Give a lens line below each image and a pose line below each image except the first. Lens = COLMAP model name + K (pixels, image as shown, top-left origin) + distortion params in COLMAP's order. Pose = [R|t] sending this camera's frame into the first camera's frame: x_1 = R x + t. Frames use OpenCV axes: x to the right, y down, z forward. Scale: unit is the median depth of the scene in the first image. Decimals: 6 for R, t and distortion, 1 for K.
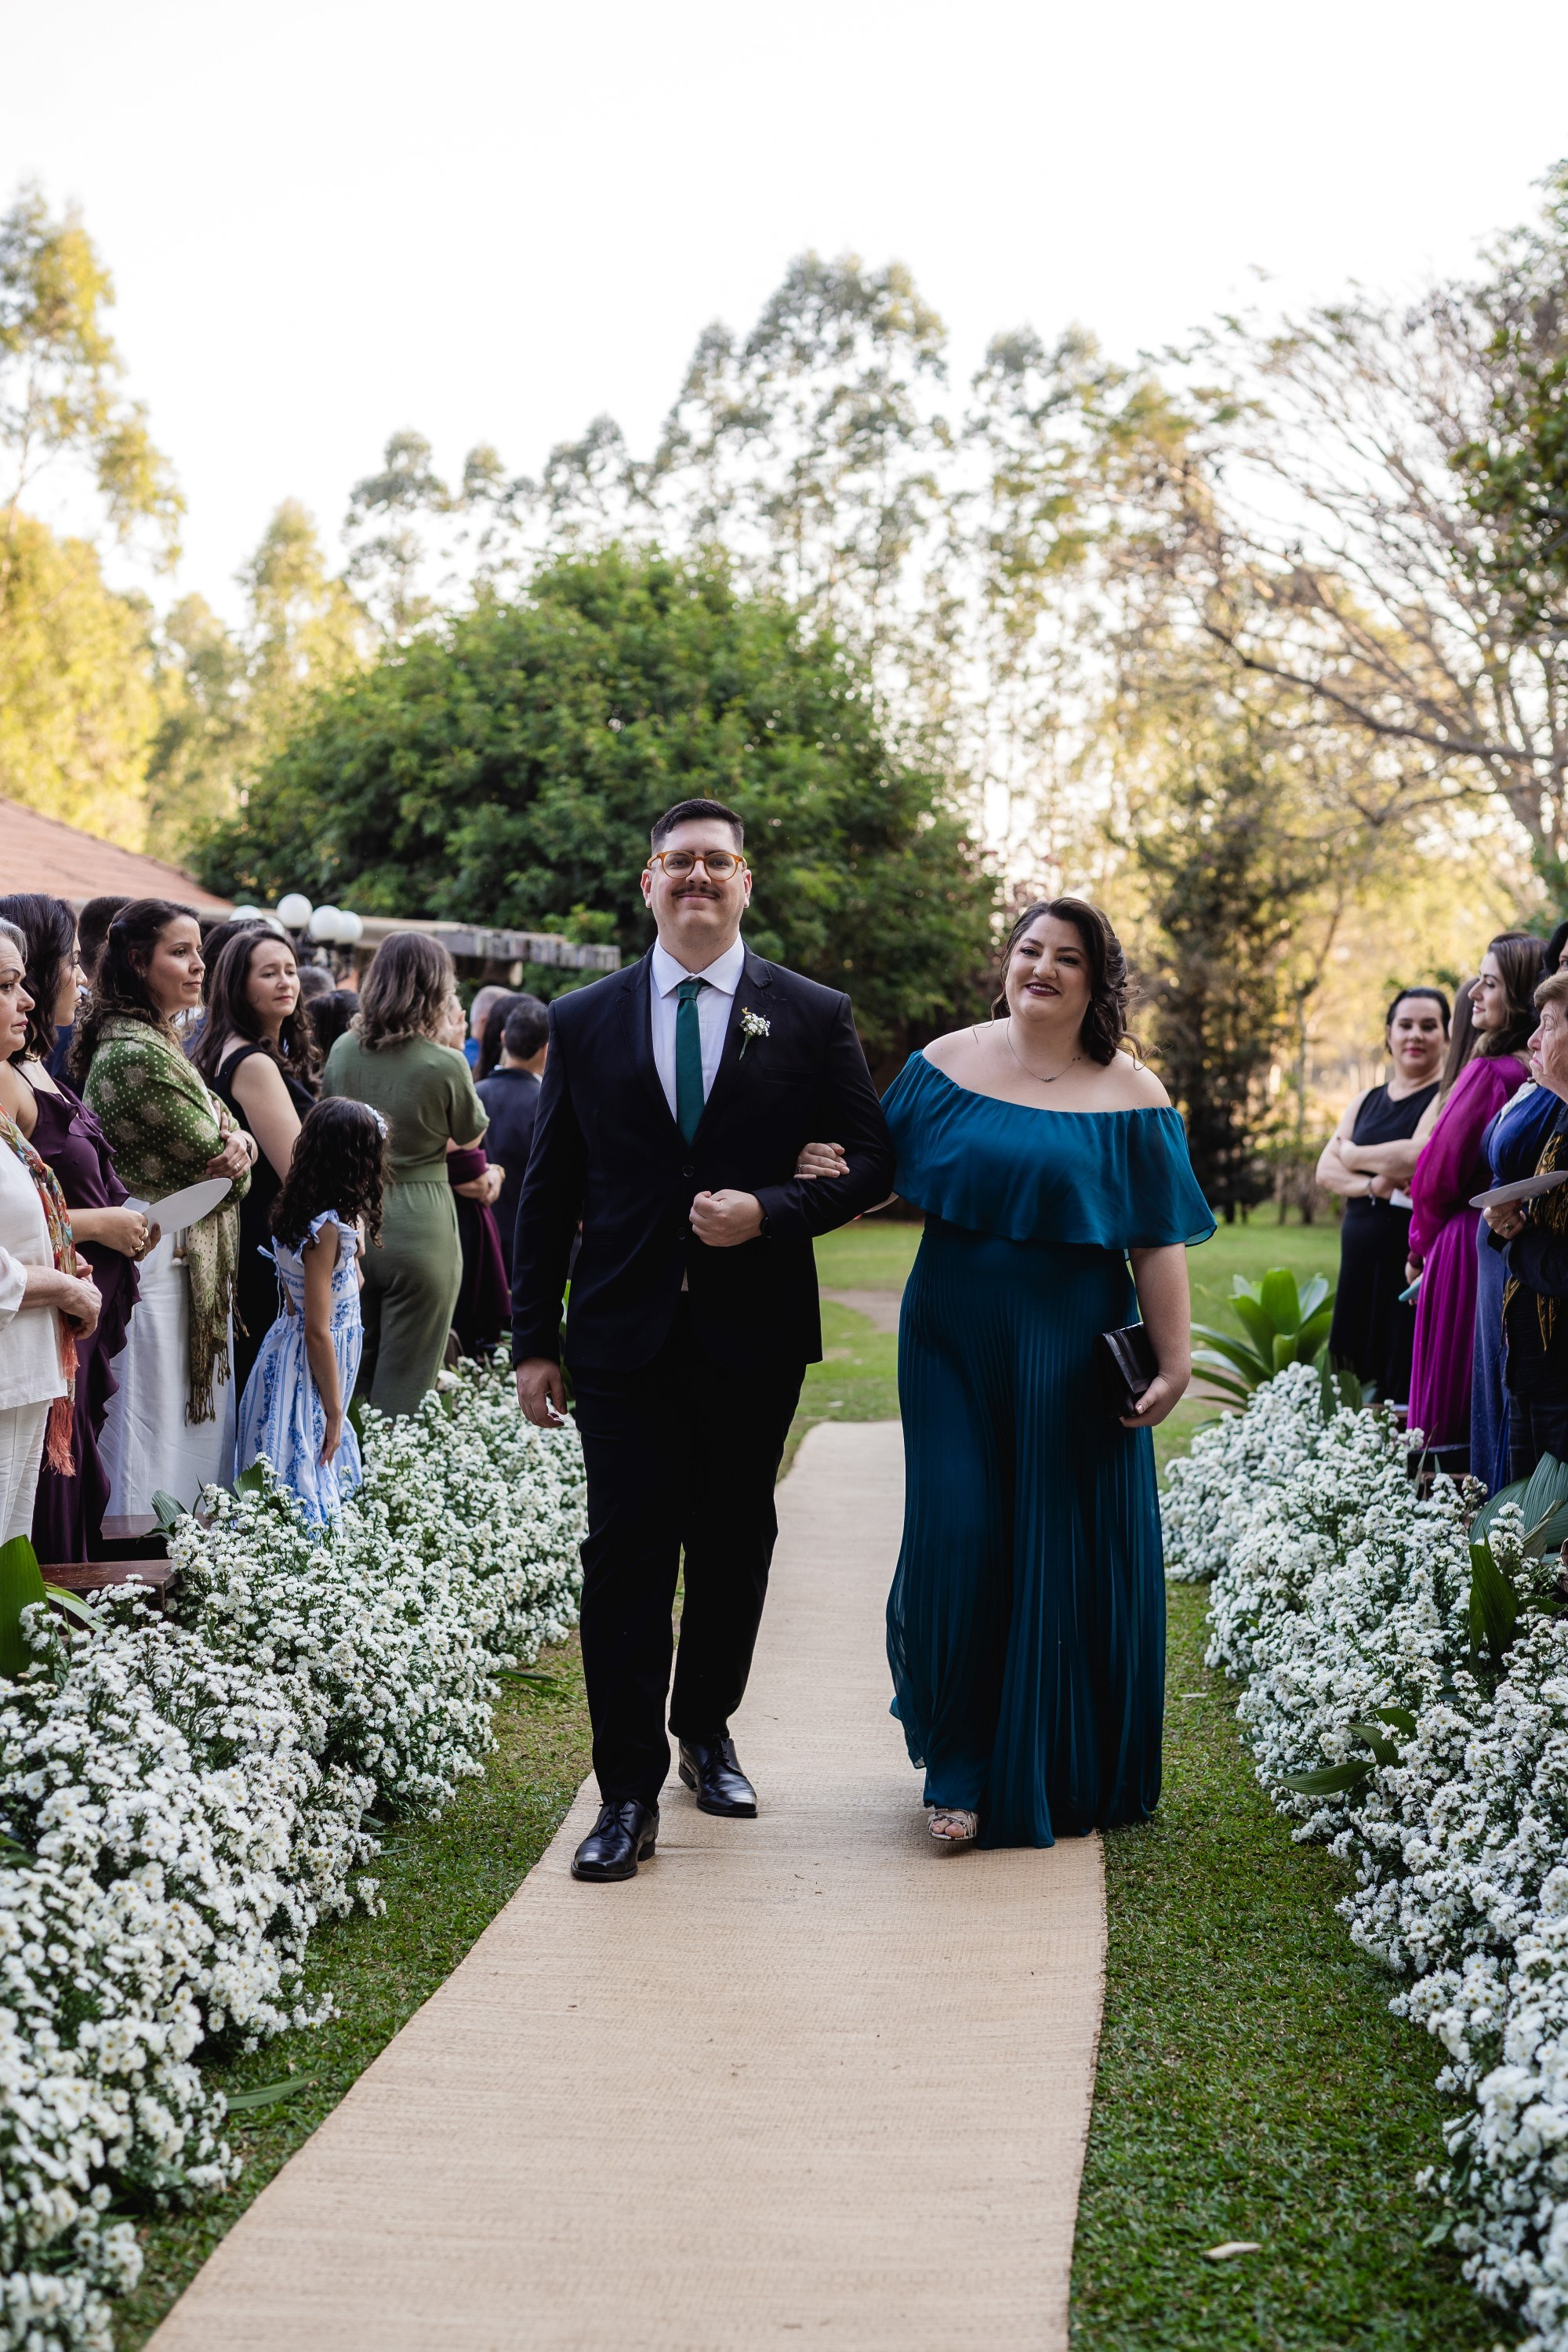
lens RADIAL K [[3343.0, 0, 793.1], [0, 3343.0, 1179.2], [0, 0, 1]] dist [0.000851, -0.041943]
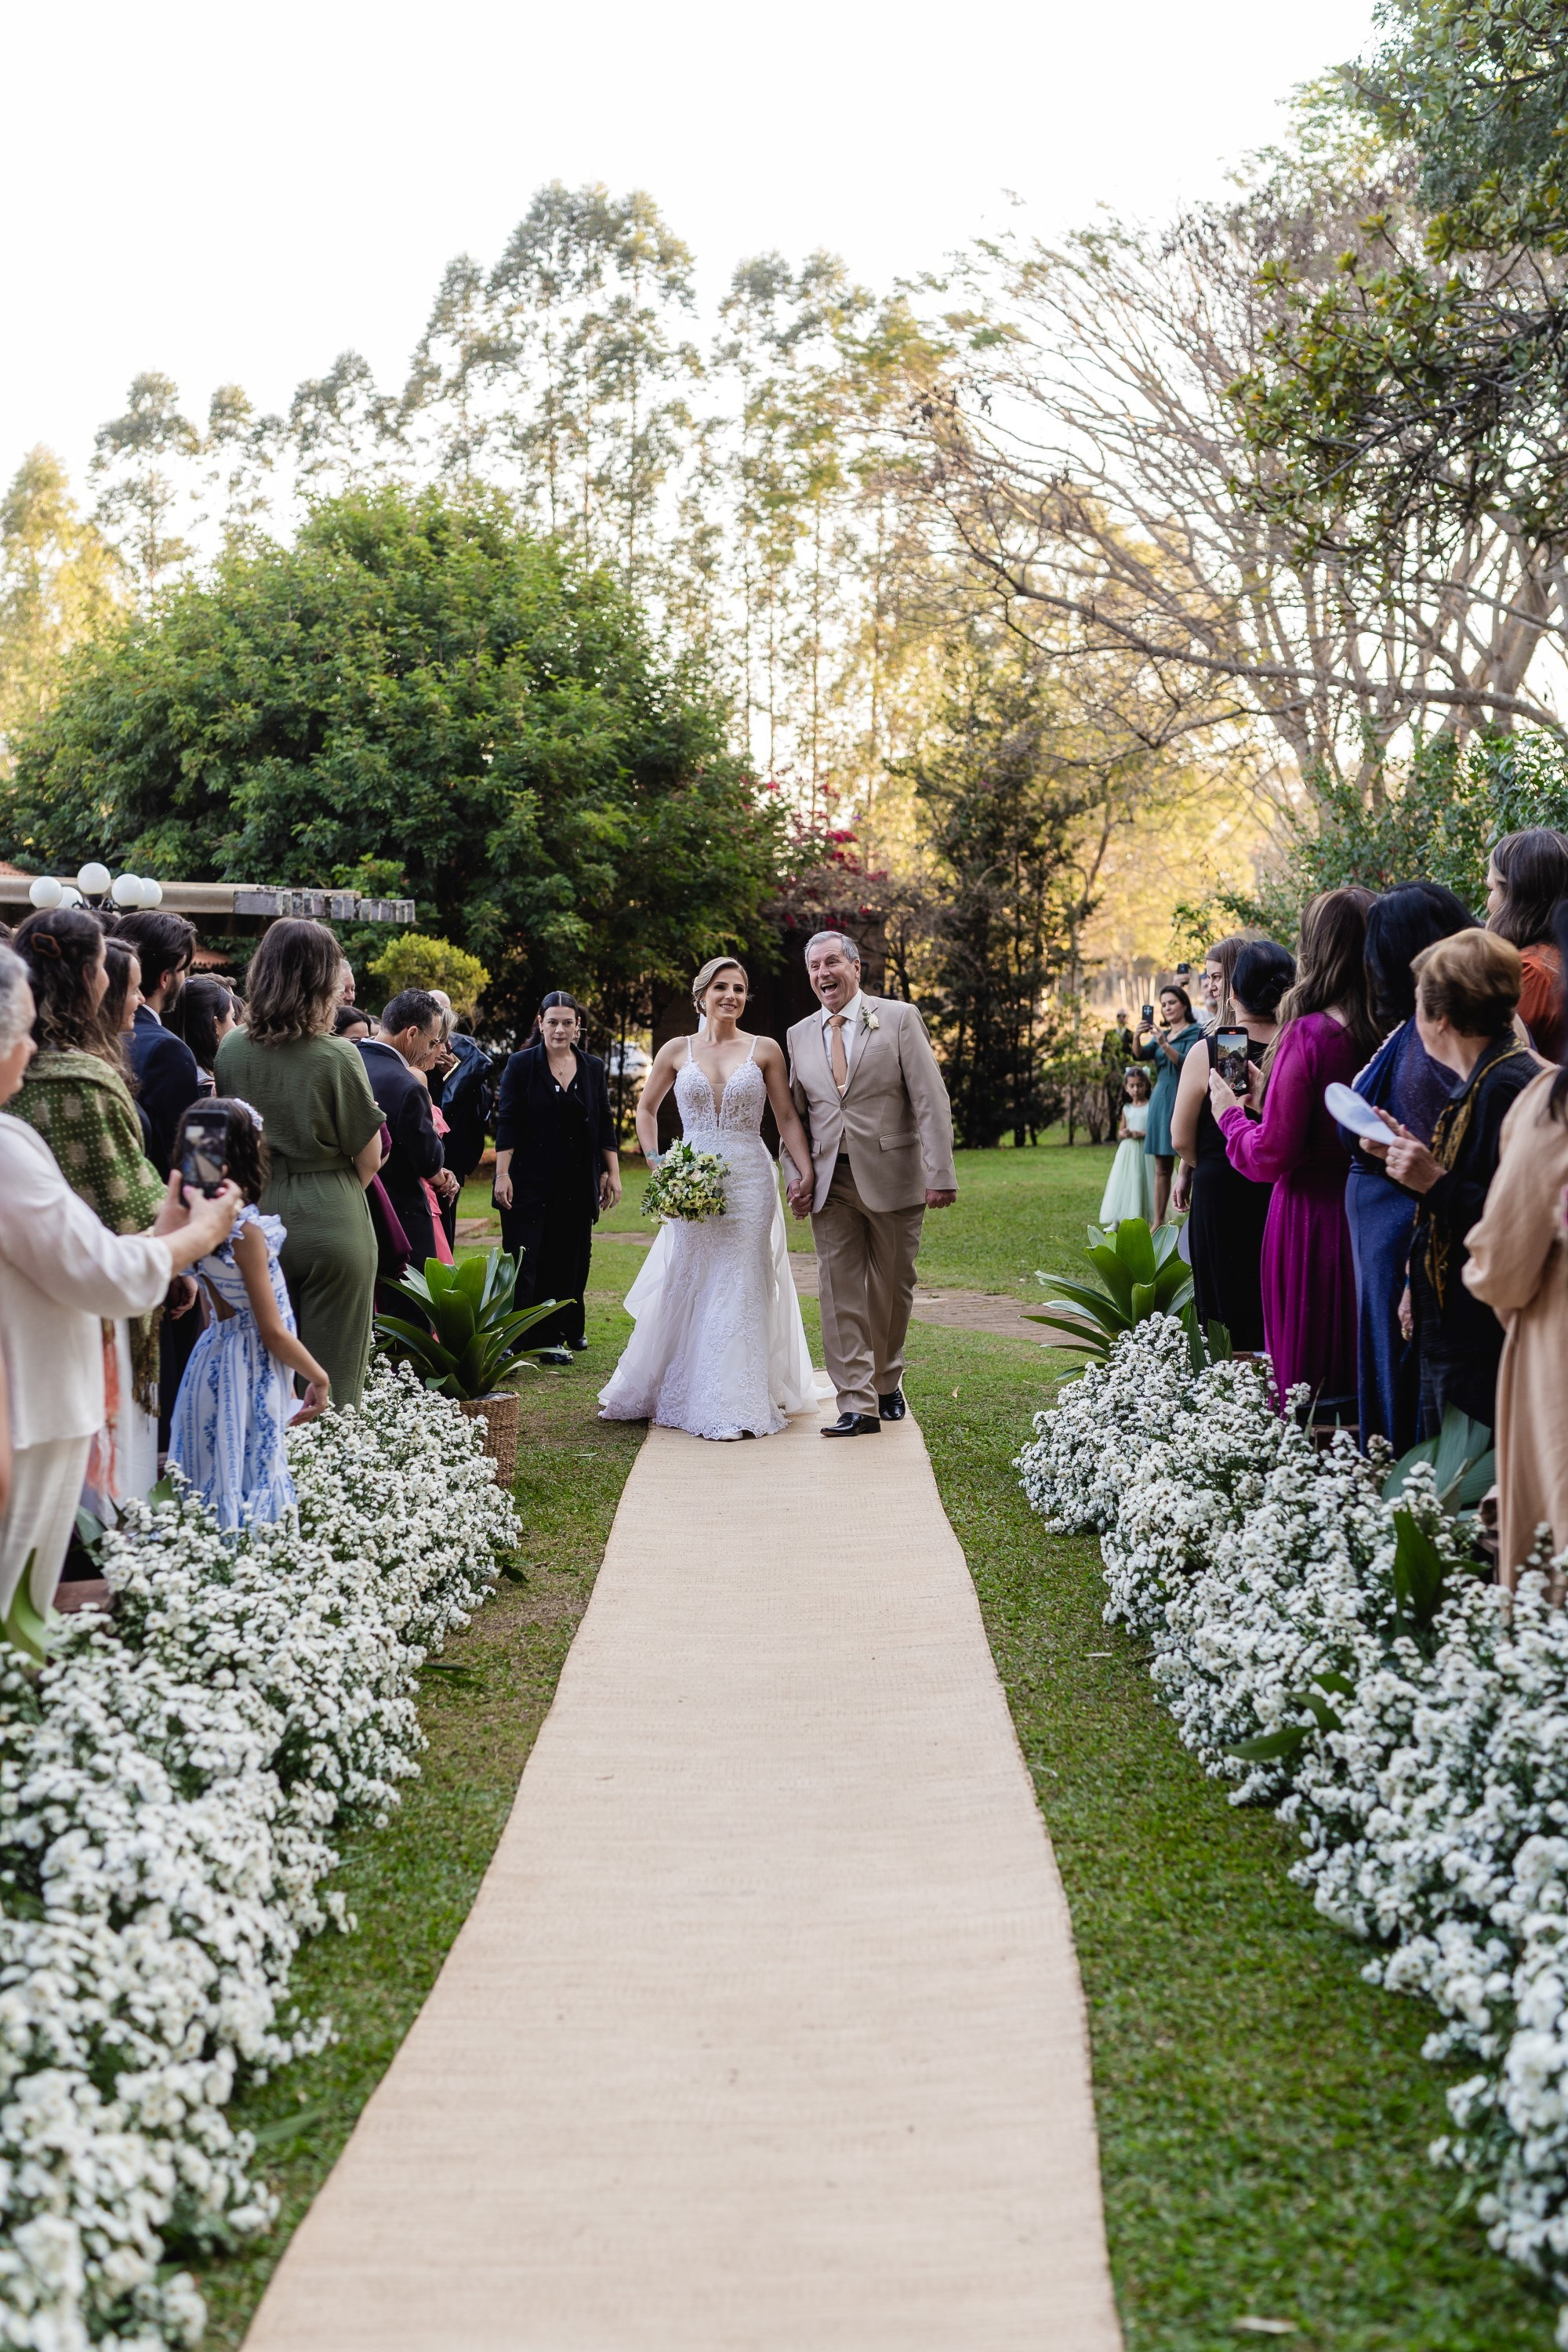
lens RADIAL K [[3334.9, 0, 778.7], [0, 3334.9, 1176.2], [0, 0, 1]] dist [-0.015280, 0.039393]
pose [[0.997142, -0.039788, 0.064221, -0.032473], [0.038389, 0.999001, 0.022871, -0.016079], [-0.065067, -0.020340, 0.997674, -0.004074]]
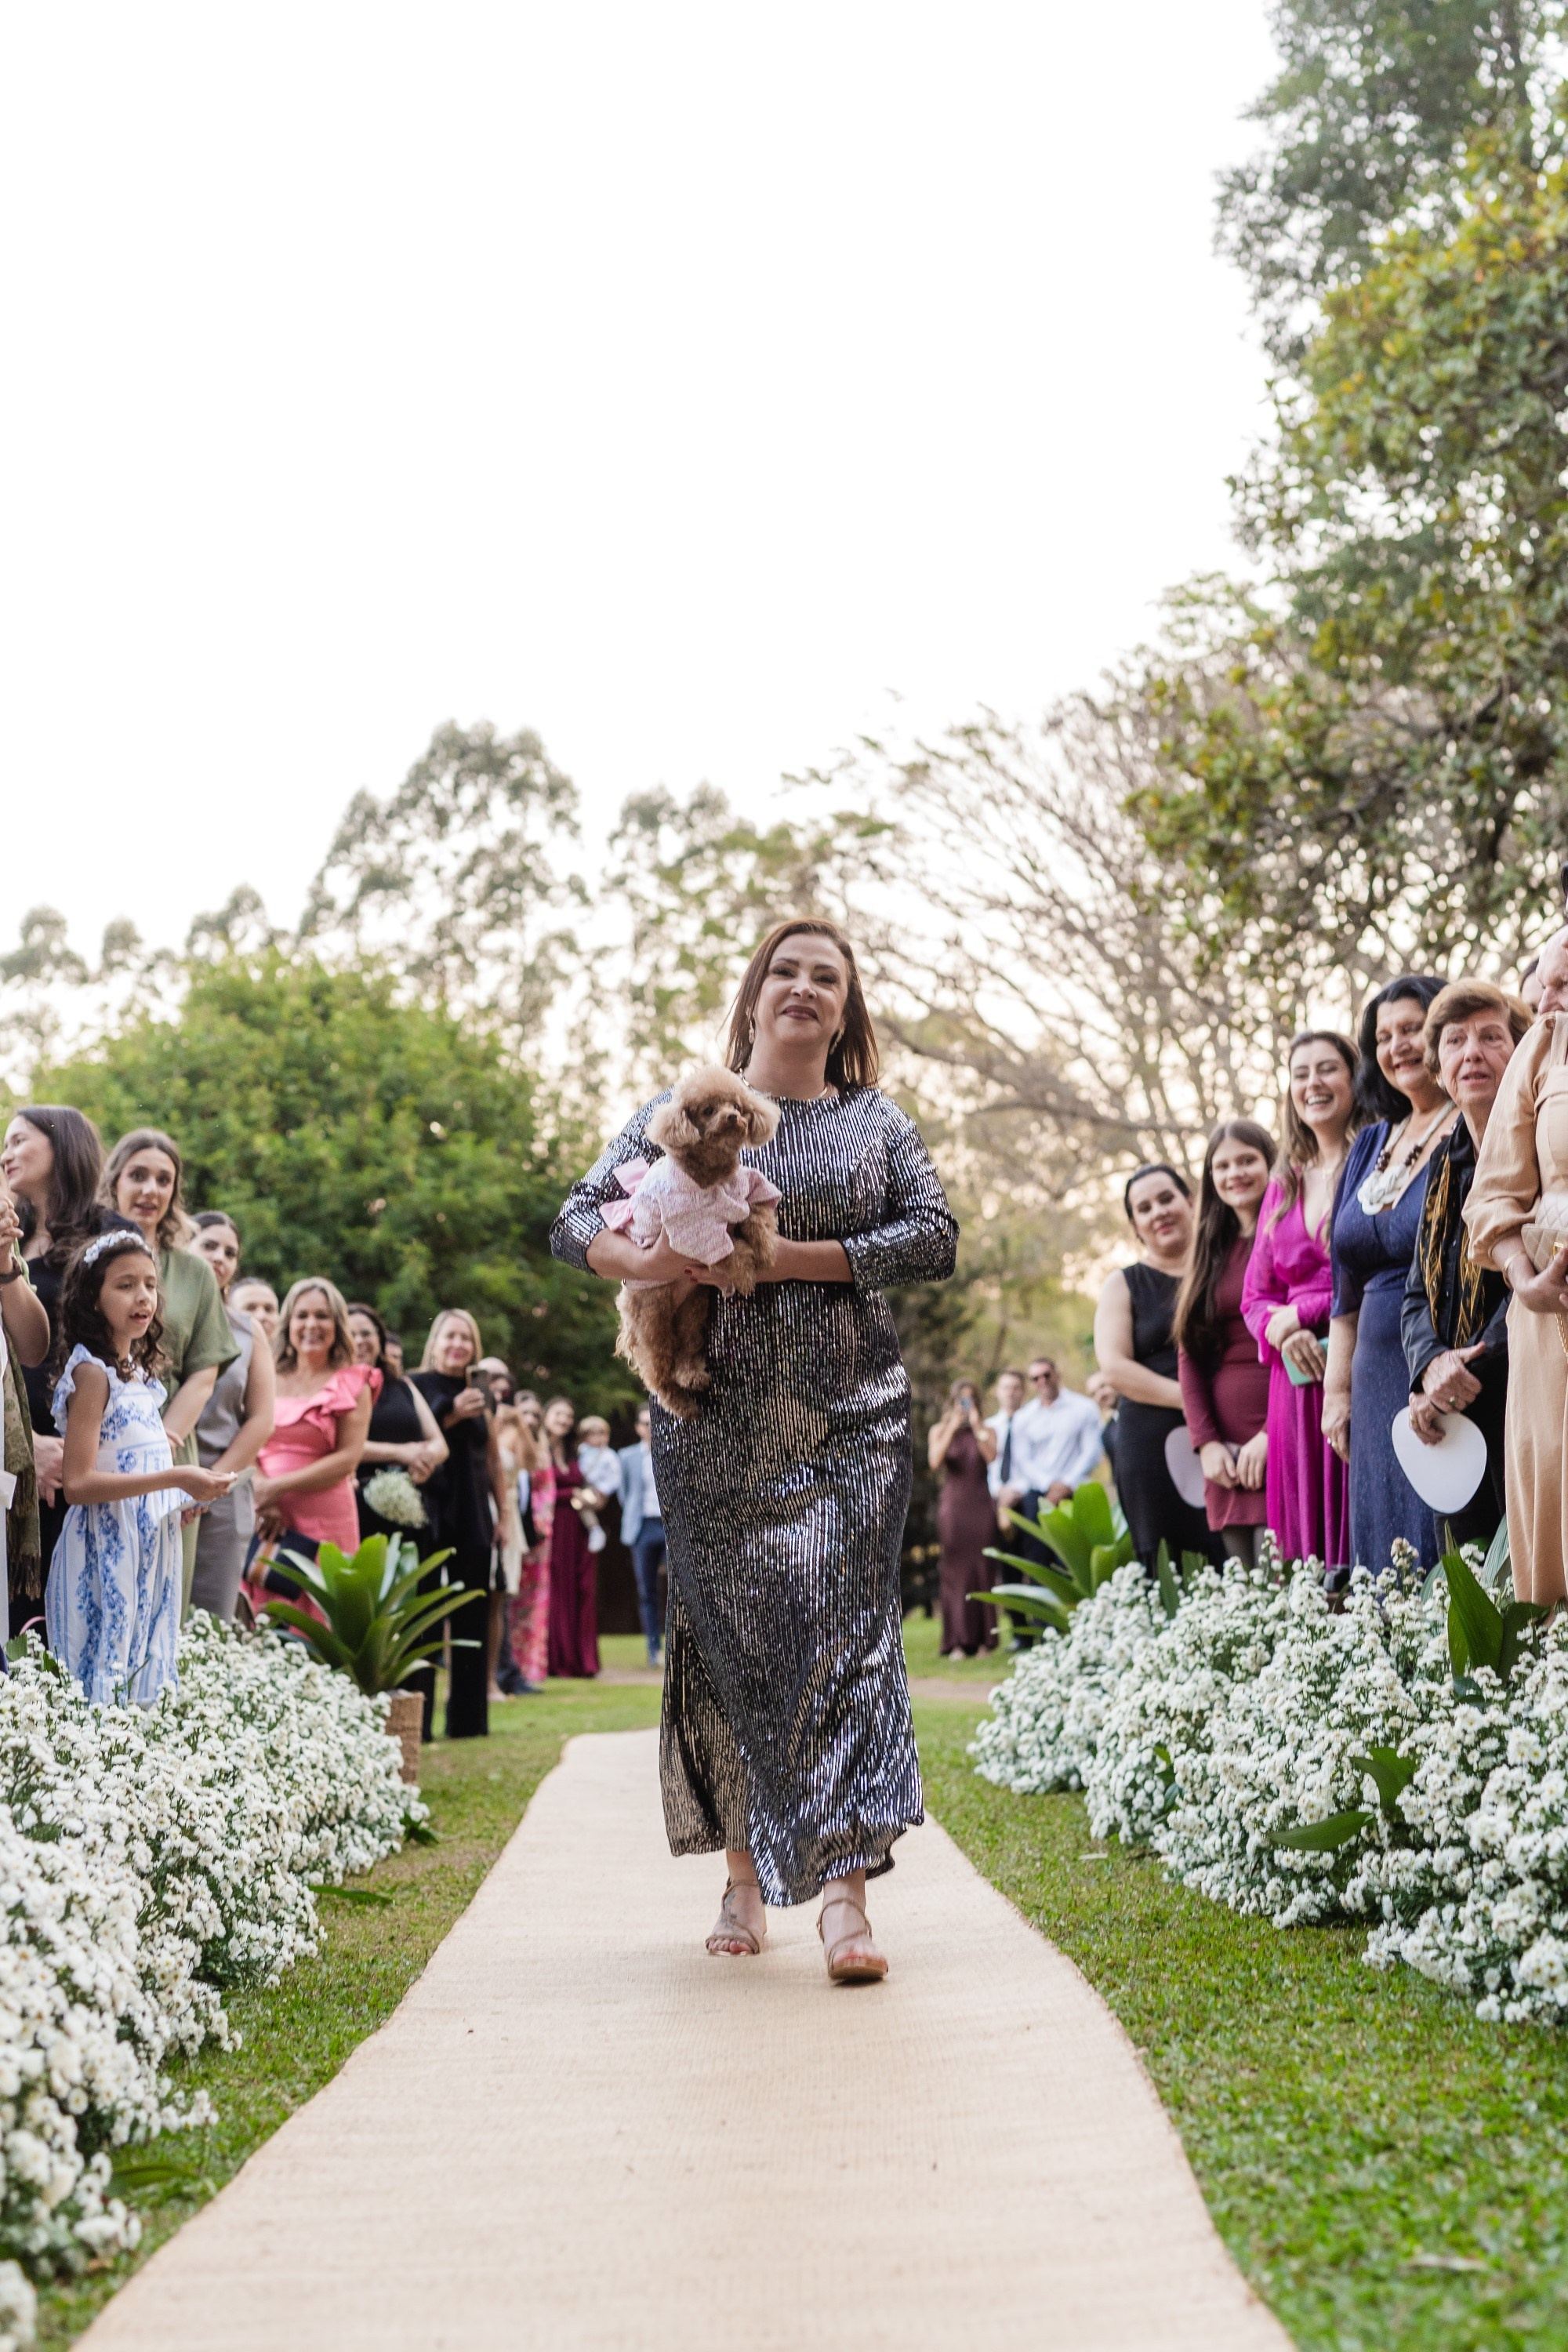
lens RADIAL K [[3332.7, 0, 789.2], [0, 3332.7, 1099.3], [0, 0, 1]] dist [0.039917, 0.008516]
pose [[0.993383, -0.038272, 0.108285, -0.043795], [0.055705, 0.985074, -0.162869, 0.084023], [-0.100435, 0.167824, 0.980688, 0.085408]]
